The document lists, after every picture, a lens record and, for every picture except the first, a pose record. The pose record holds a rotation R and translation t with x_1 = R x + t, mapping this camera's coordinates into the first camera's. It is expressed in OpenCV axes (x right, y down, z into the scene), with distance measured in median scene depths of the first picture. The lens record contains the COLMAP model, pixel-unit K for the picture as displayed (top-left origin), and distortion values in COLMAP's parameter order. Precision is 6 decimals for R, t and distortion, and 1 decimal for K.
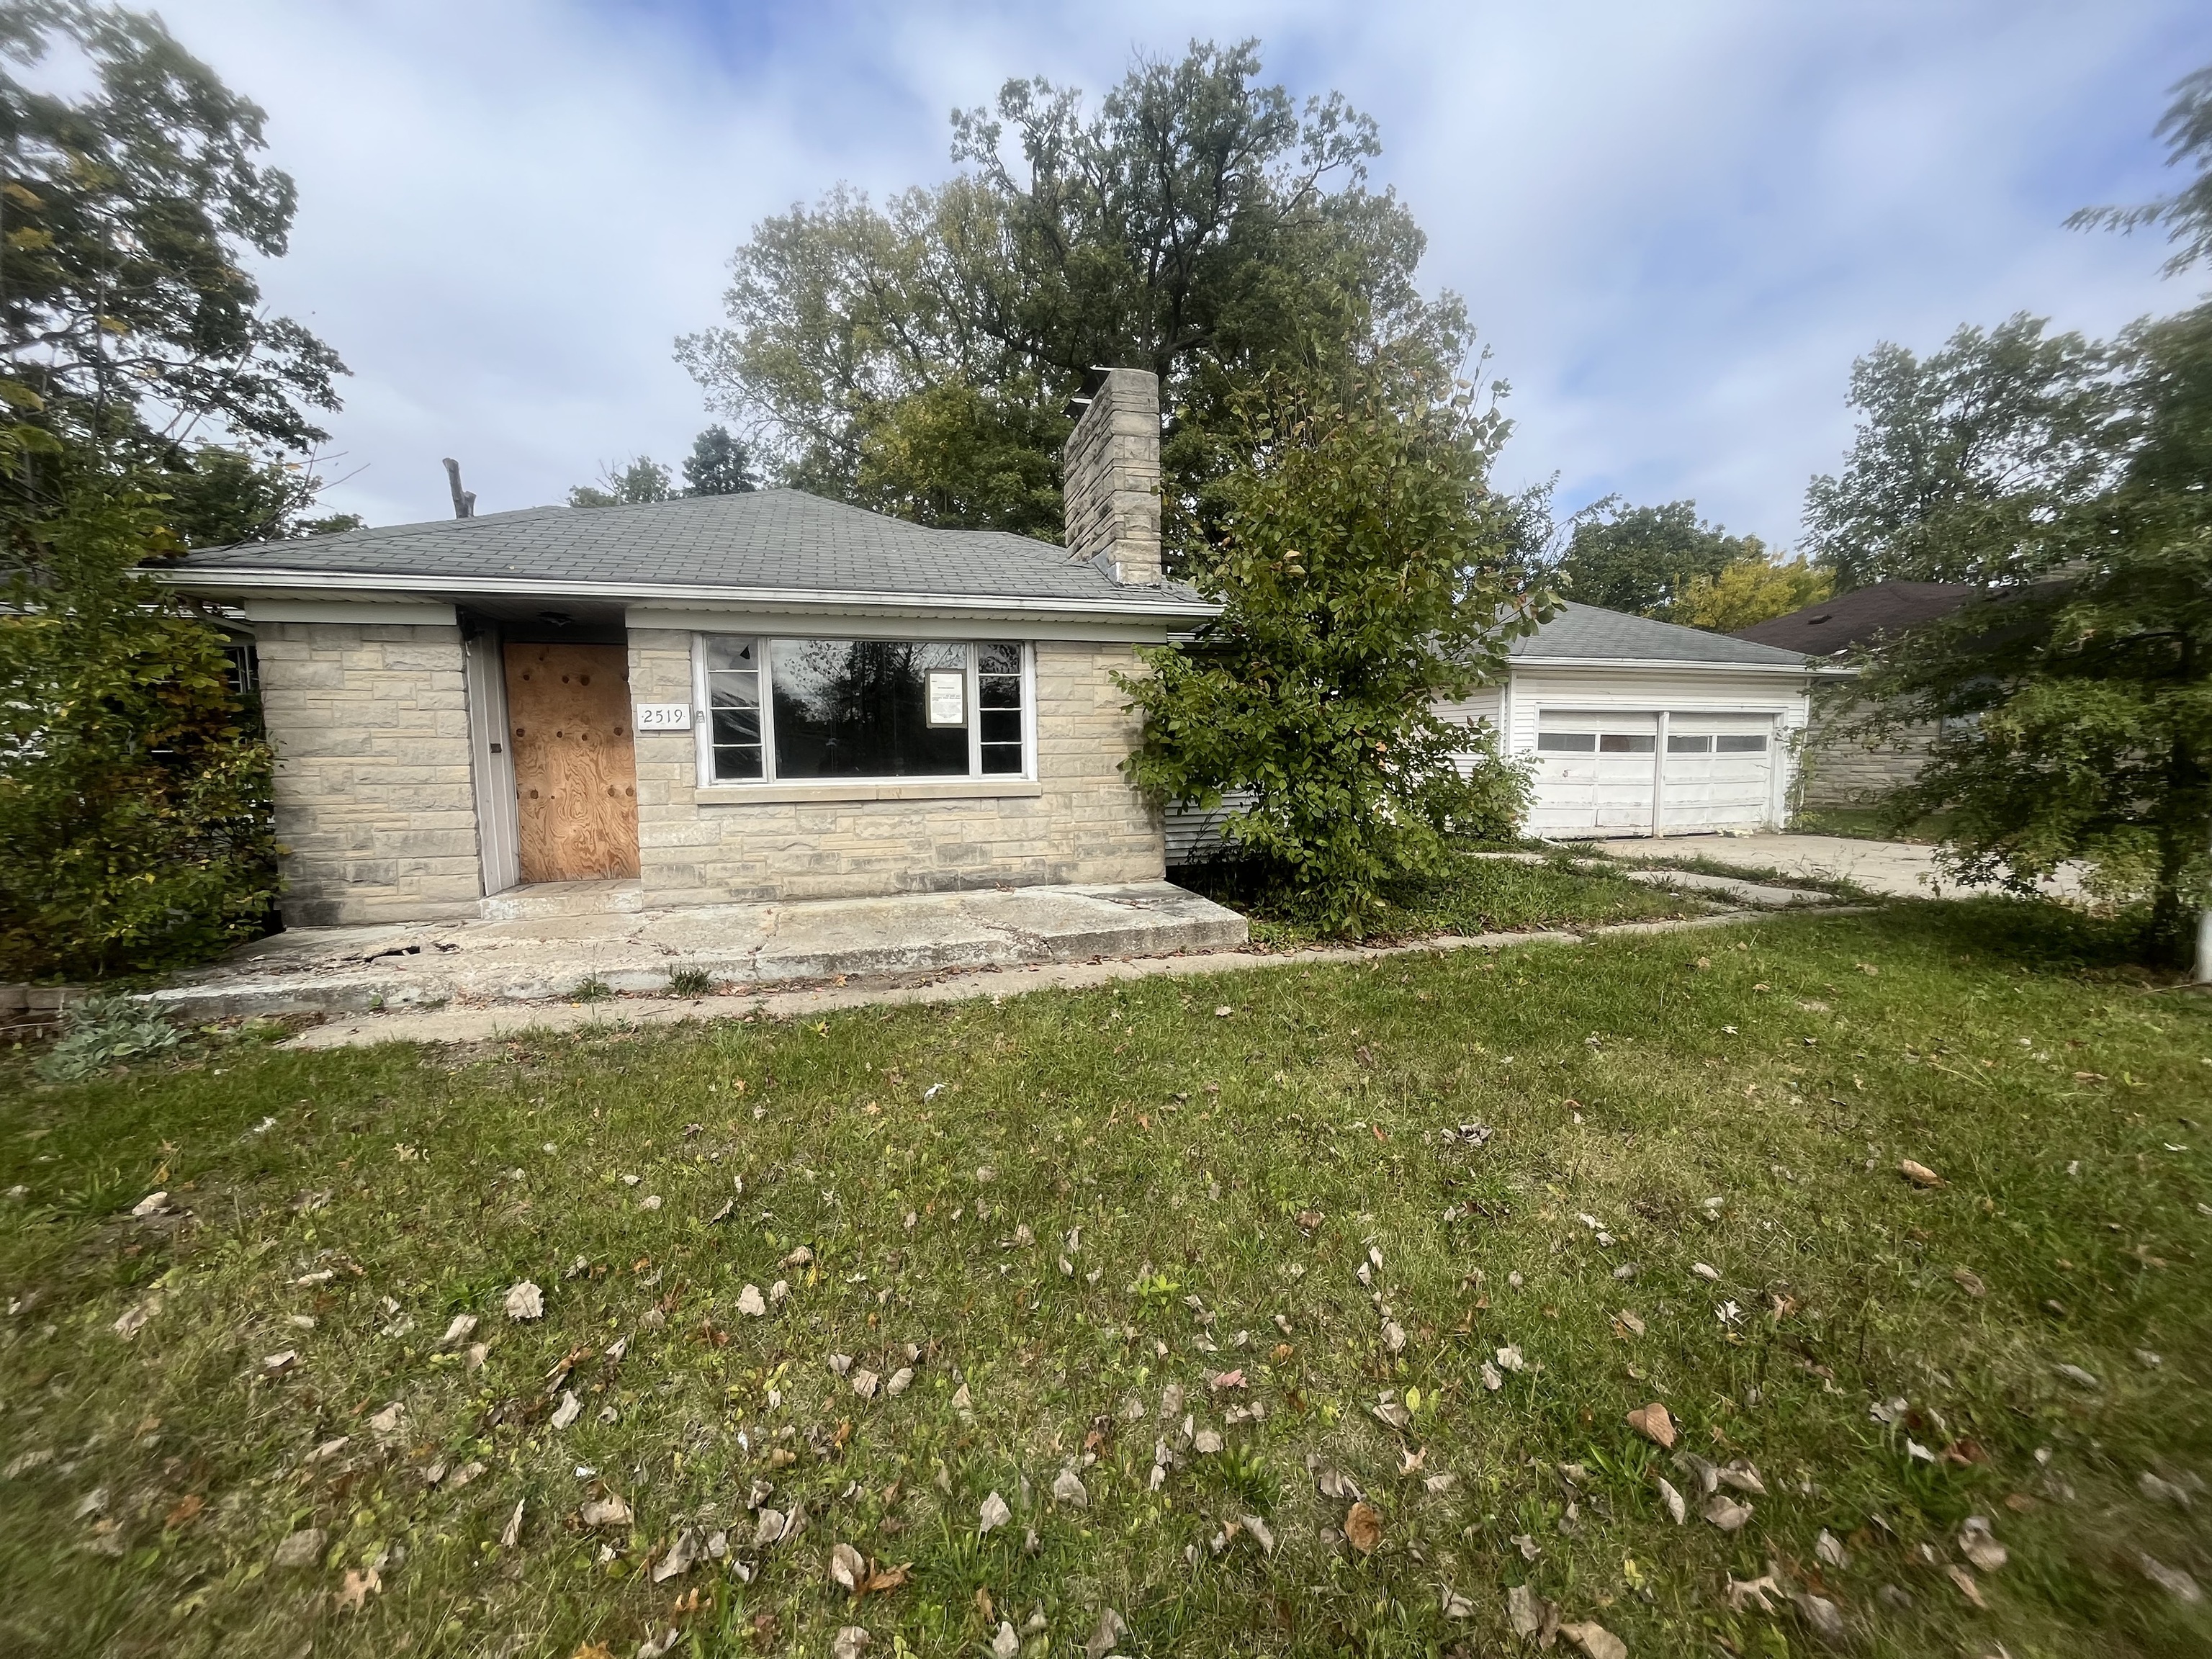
lens RADIAL K [[881.1, 0, 1106.0], [0, 881.1, 829.5], [0, 0, 1]] dist [0.002886, 0.000203]
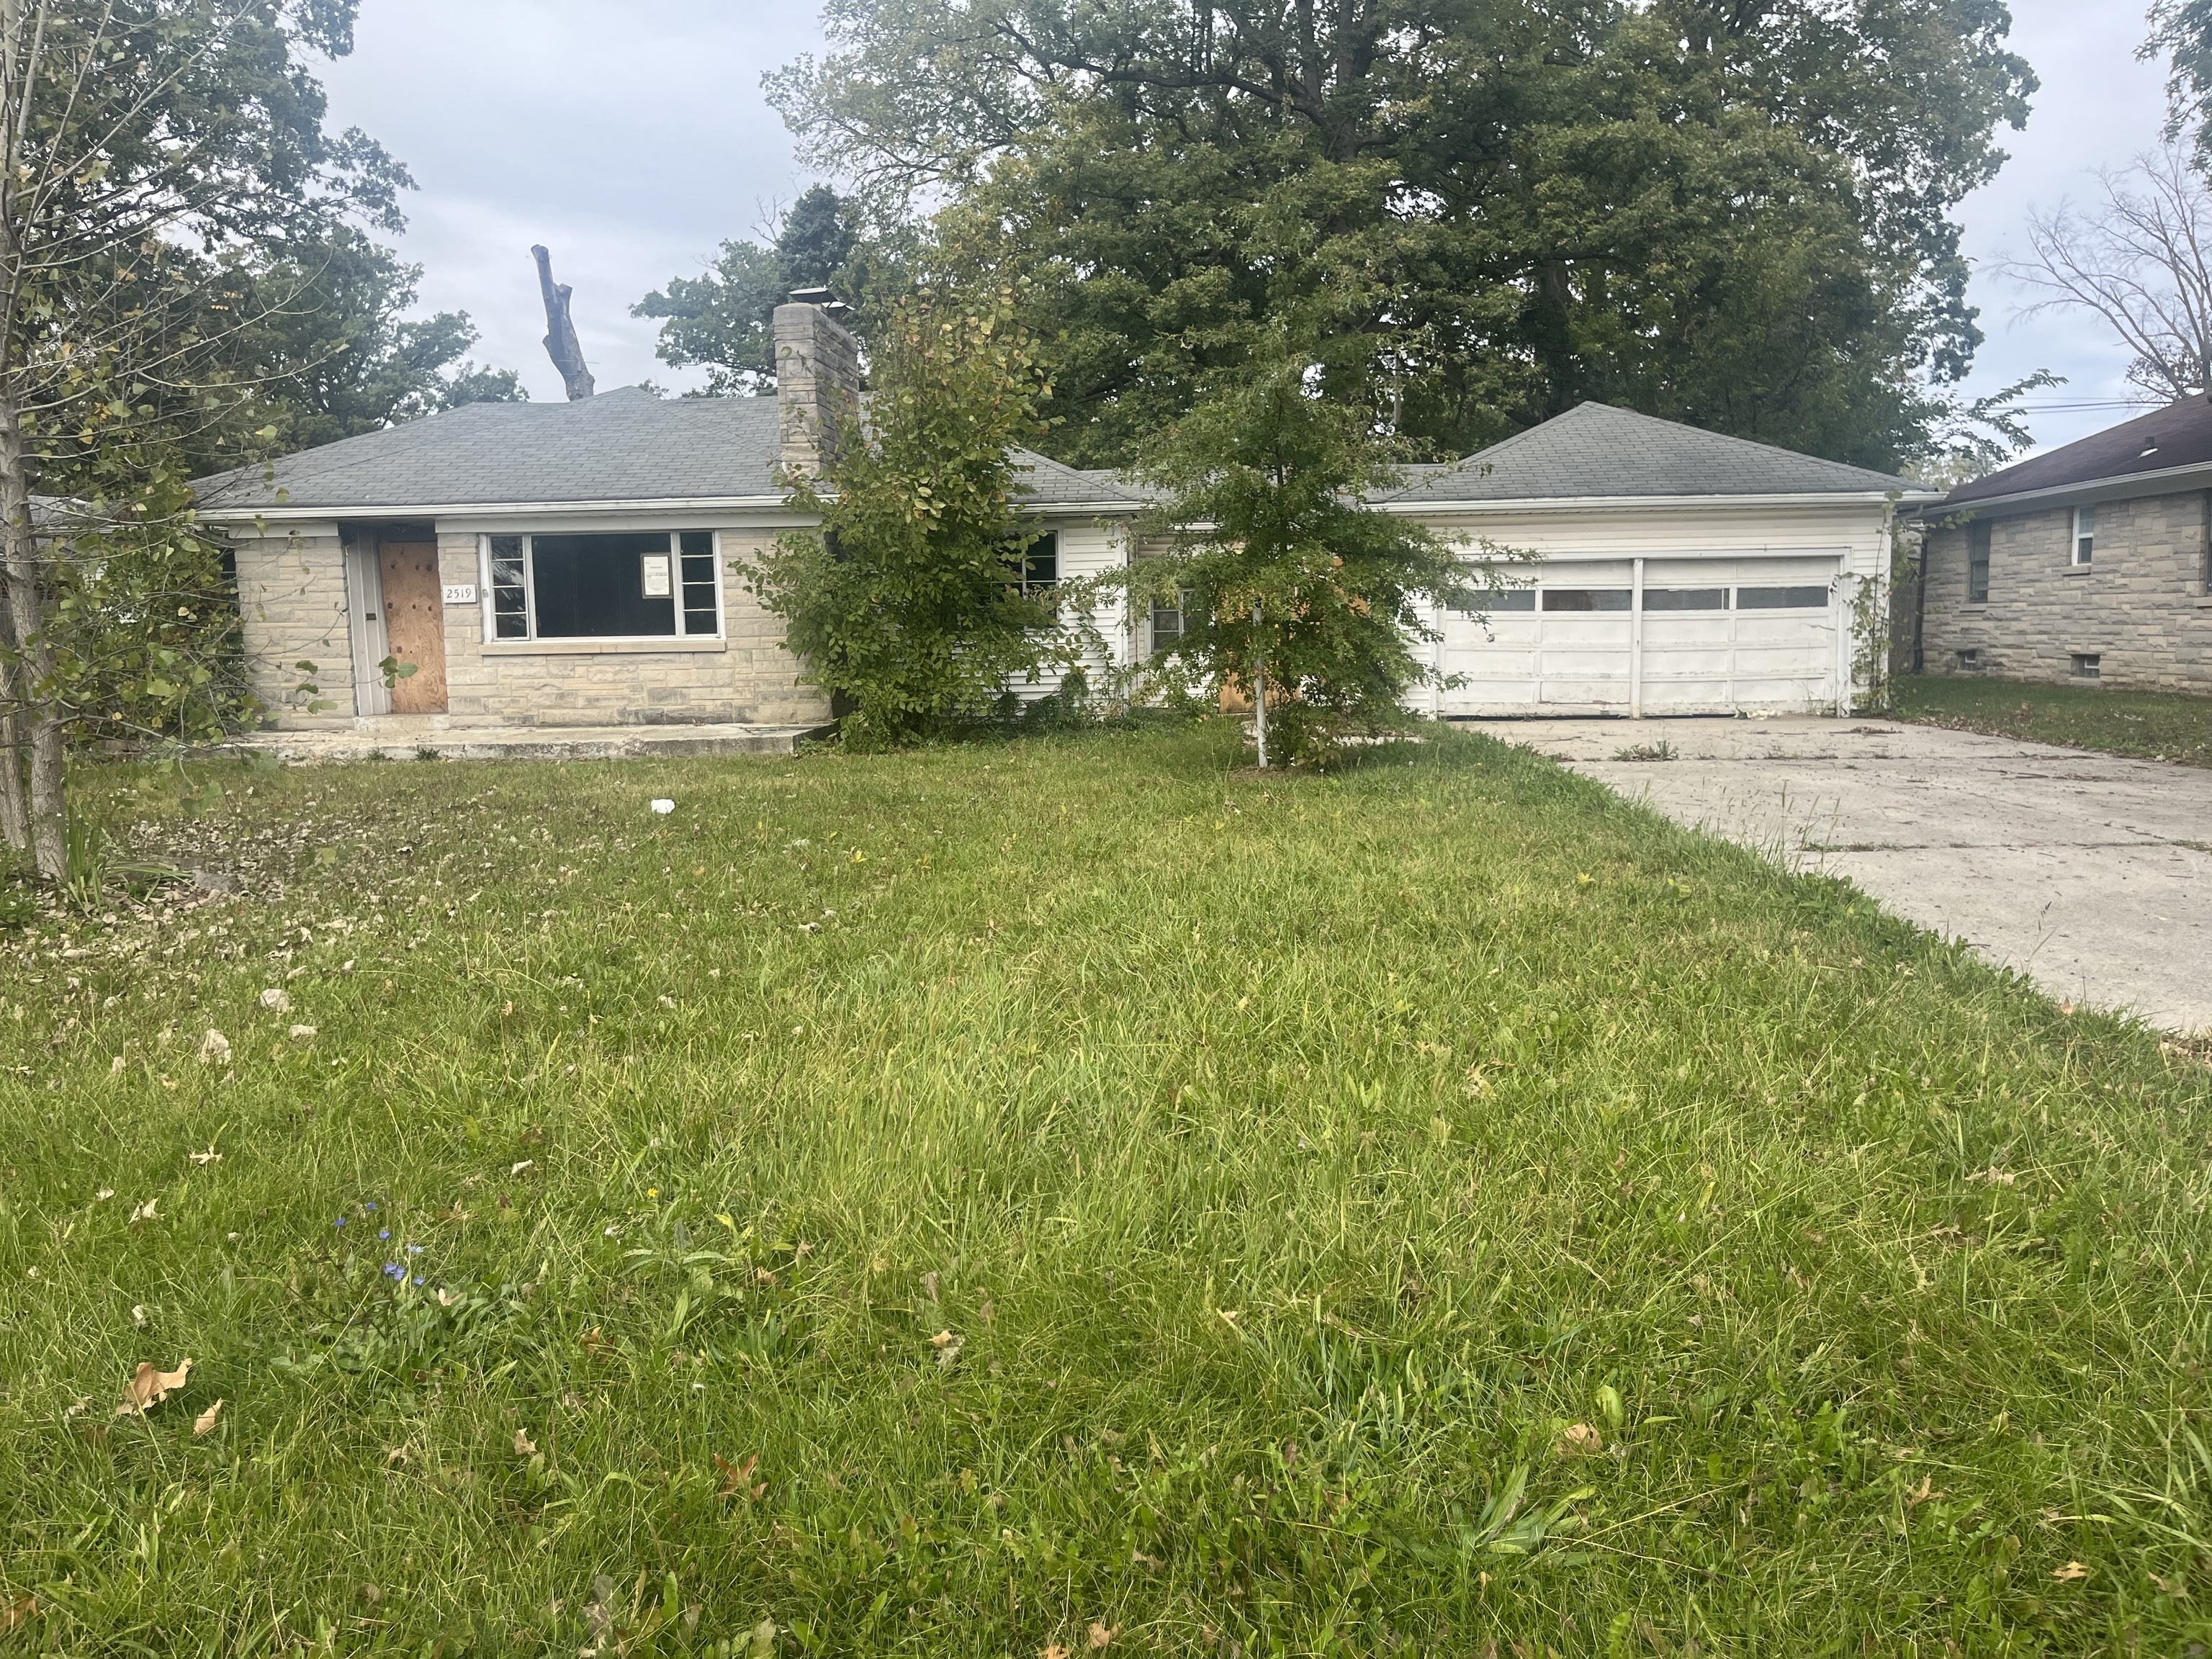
lens RADIAL K [[1677.7, 0, 1106.0], [0, 1677.7, 829.5], [0, 0, 1]] dist [0.038690, 0.002713]
pose [[0.932975, 0.034089, -0.358324, 1.317961], [-0.022620, 0.999090, 0.036151, 0.118349], [0.359230, -0.025622, 0.932897, -1.068671]]
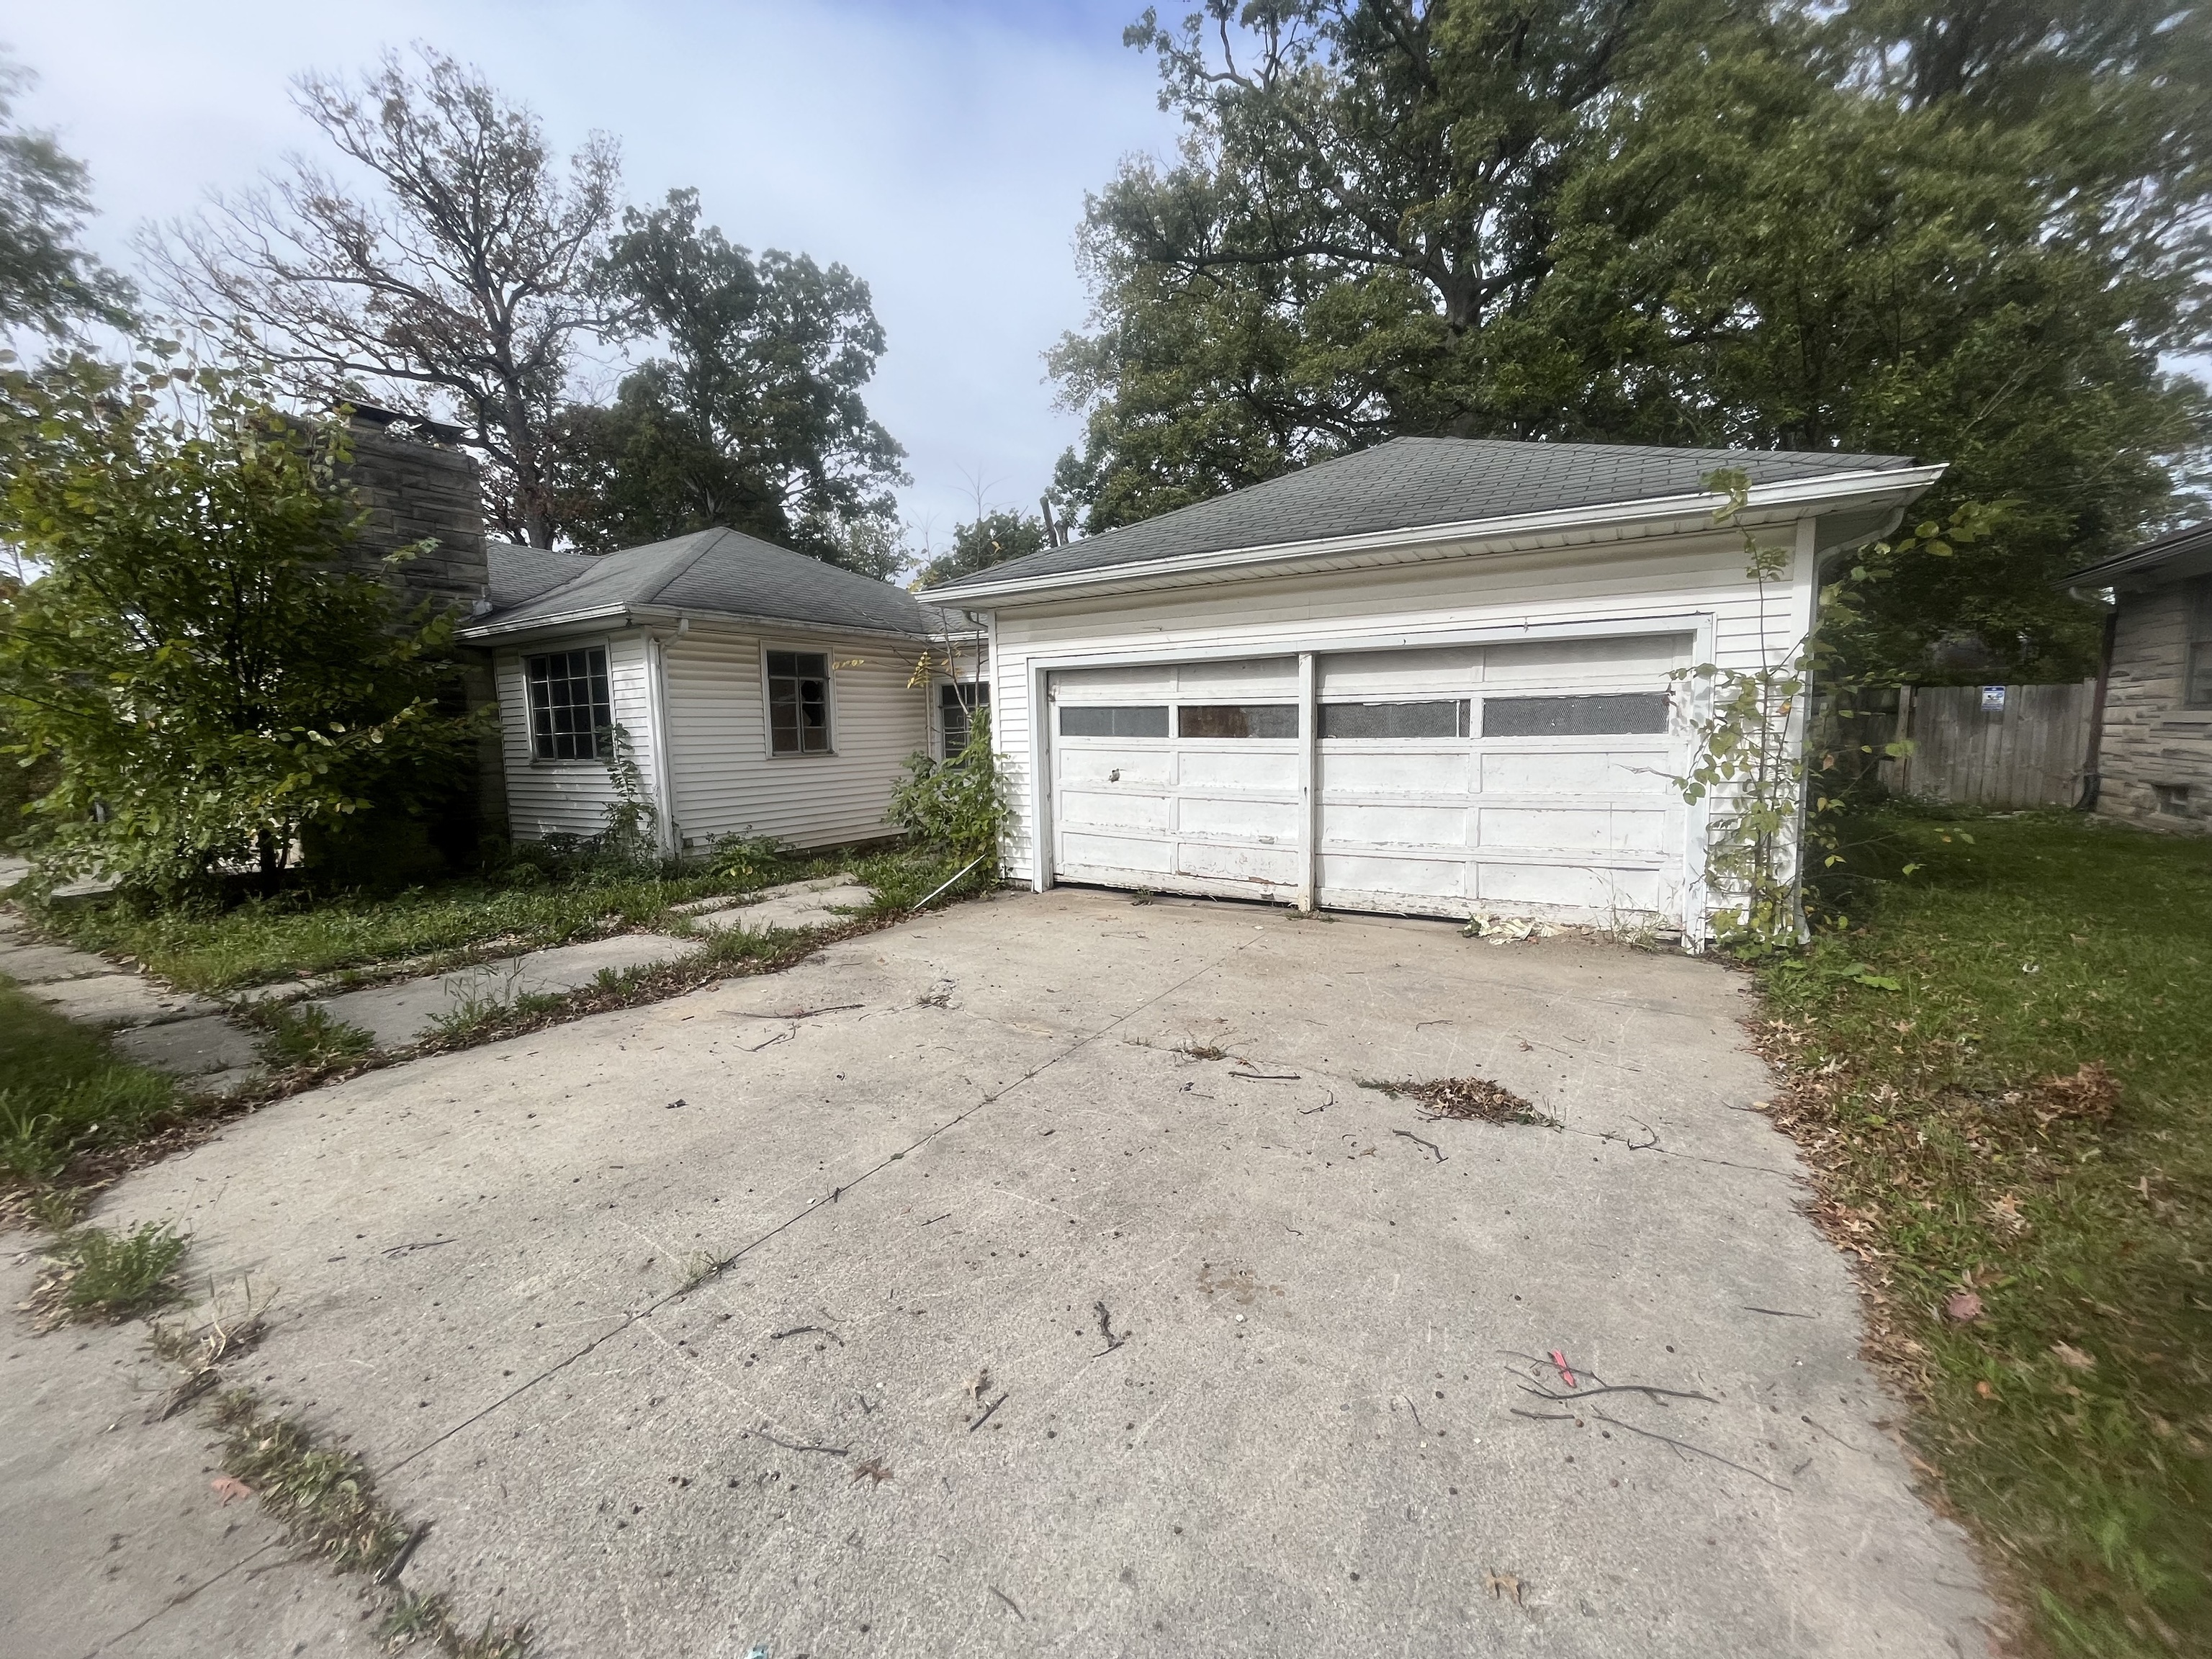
lens RADIAL K [[881.1, 0, 1106.0], [0, 881.1, 829.5], [0, 0, 1]] dist [0.002886, 0.000203]
pose [[0.673757, 0.074247, -0.735214, 1.643612], [-0.055598, 0.997213, 0.049755, -0.098710], [0.736859, 0.007354, 0.676007, 1.057645]]
